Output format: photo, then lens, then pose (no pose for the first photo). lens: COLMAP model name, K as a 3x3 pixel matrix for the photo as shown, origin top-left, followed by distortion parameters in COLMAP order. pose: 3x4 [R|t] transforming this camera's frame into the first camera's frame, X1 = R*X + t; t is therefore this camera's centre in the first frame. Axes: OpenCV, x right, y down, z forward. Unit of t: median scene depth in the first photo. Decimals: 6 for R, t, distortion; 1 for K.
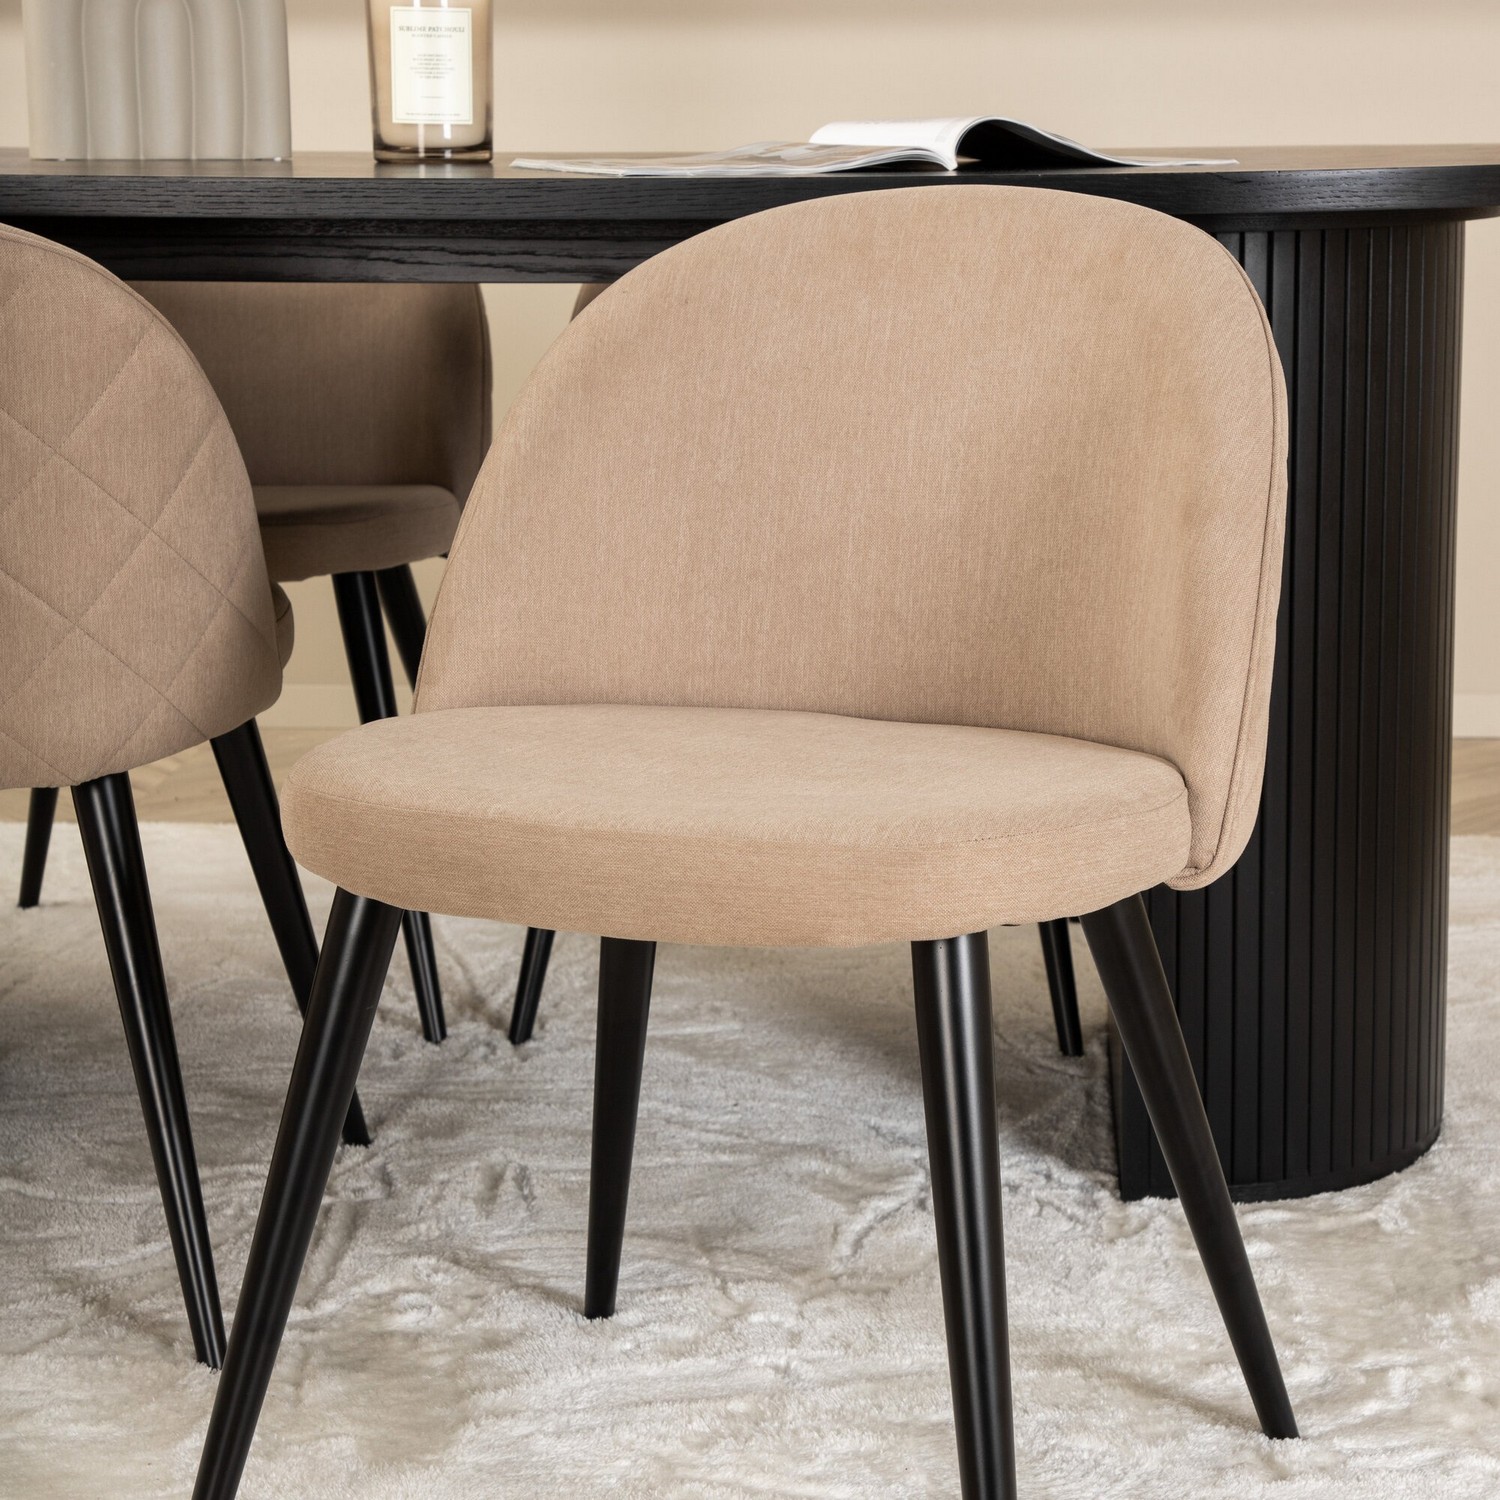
lens RADIAL K [[3524.4, 0, 749.8], [0, 3524.4, 747.8], [0, 0, 1]] dist [0.154195, 0.000000]
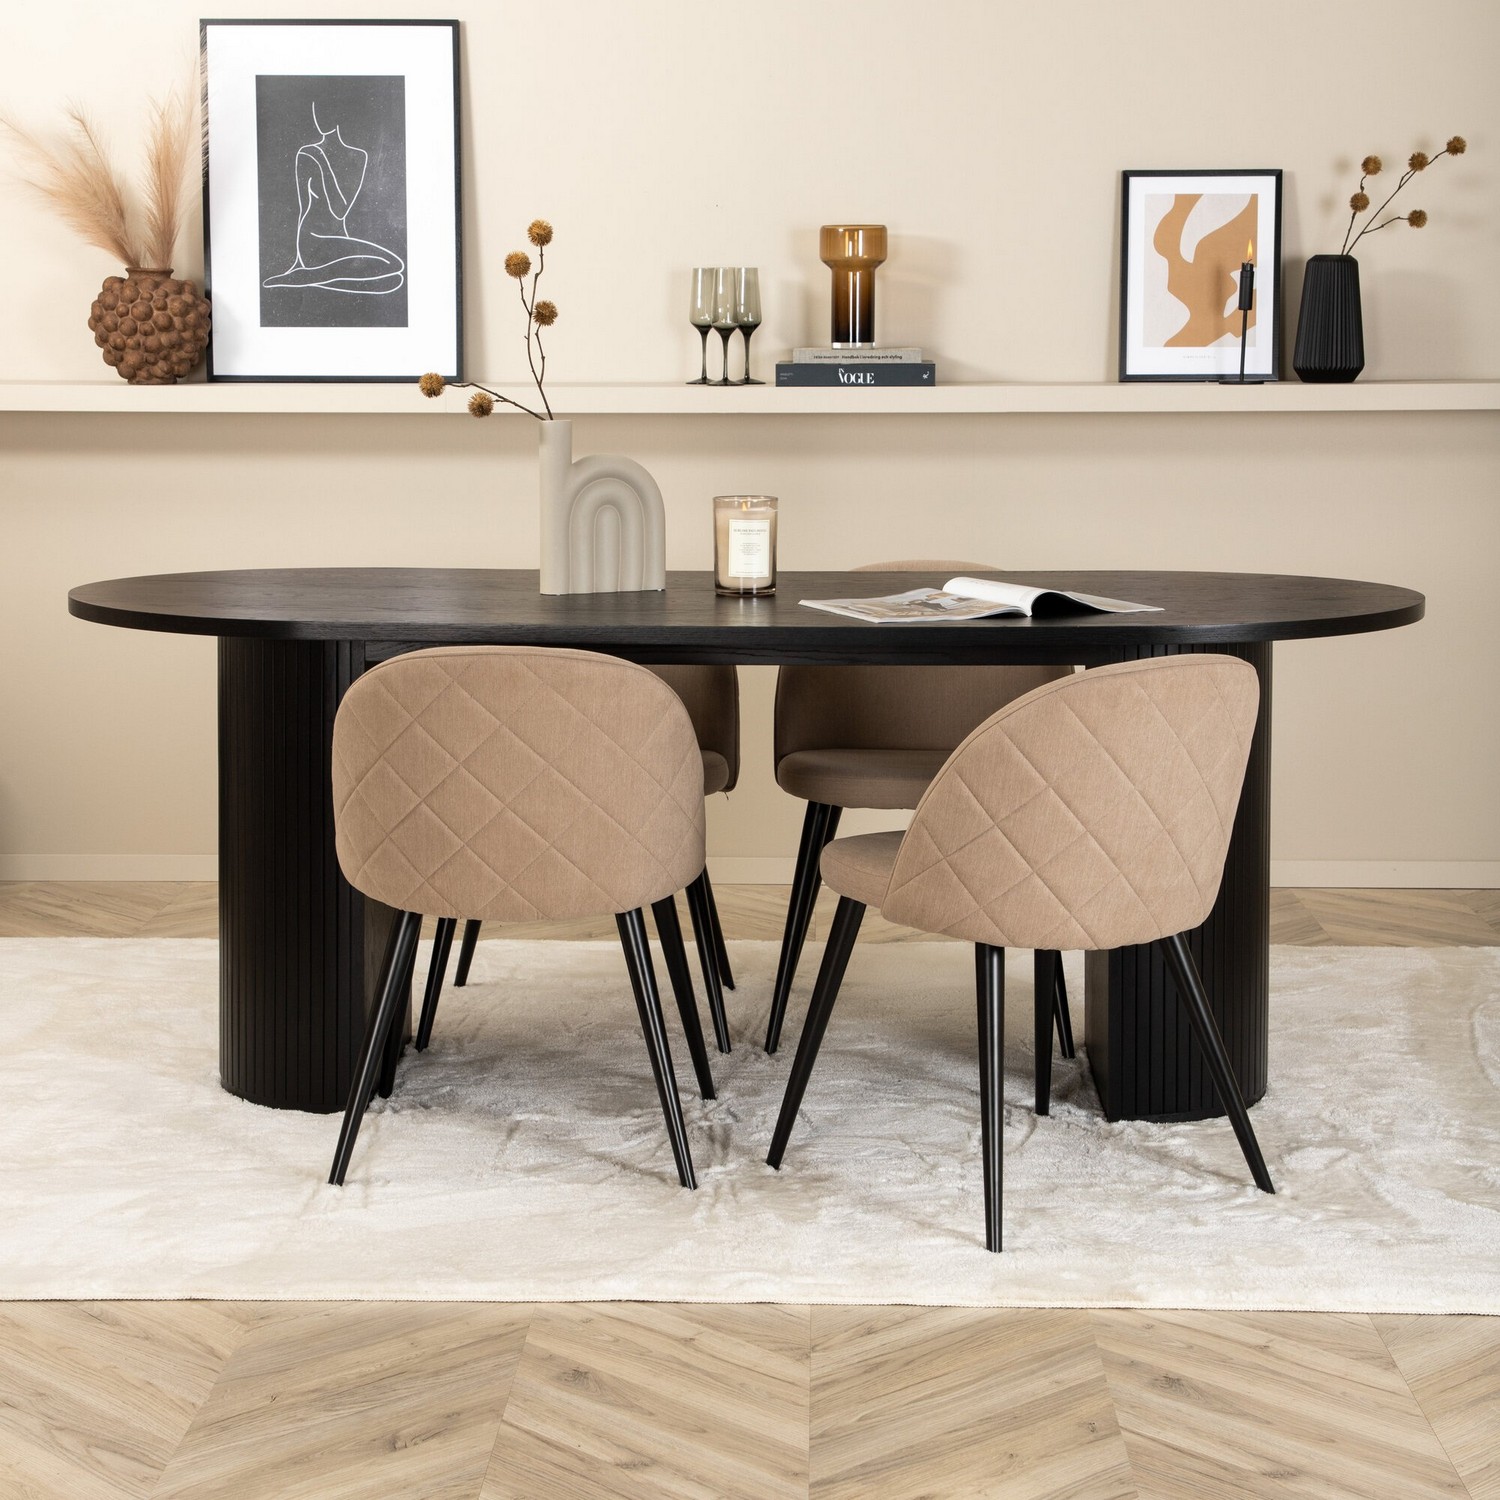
lens RADIAL K [[2819.0, 0, 747.7], [0, 2819.0, 745.8], [0, 0, 1]] dist [0.075218, 0.000000]
pose [[0.999775, -0.003005, 0.020988, -0.136674], [0.004115, 0.998582, -0.053074, 0.000820], [-0.020798, 0.053148, 0.998370, -0.620070]]
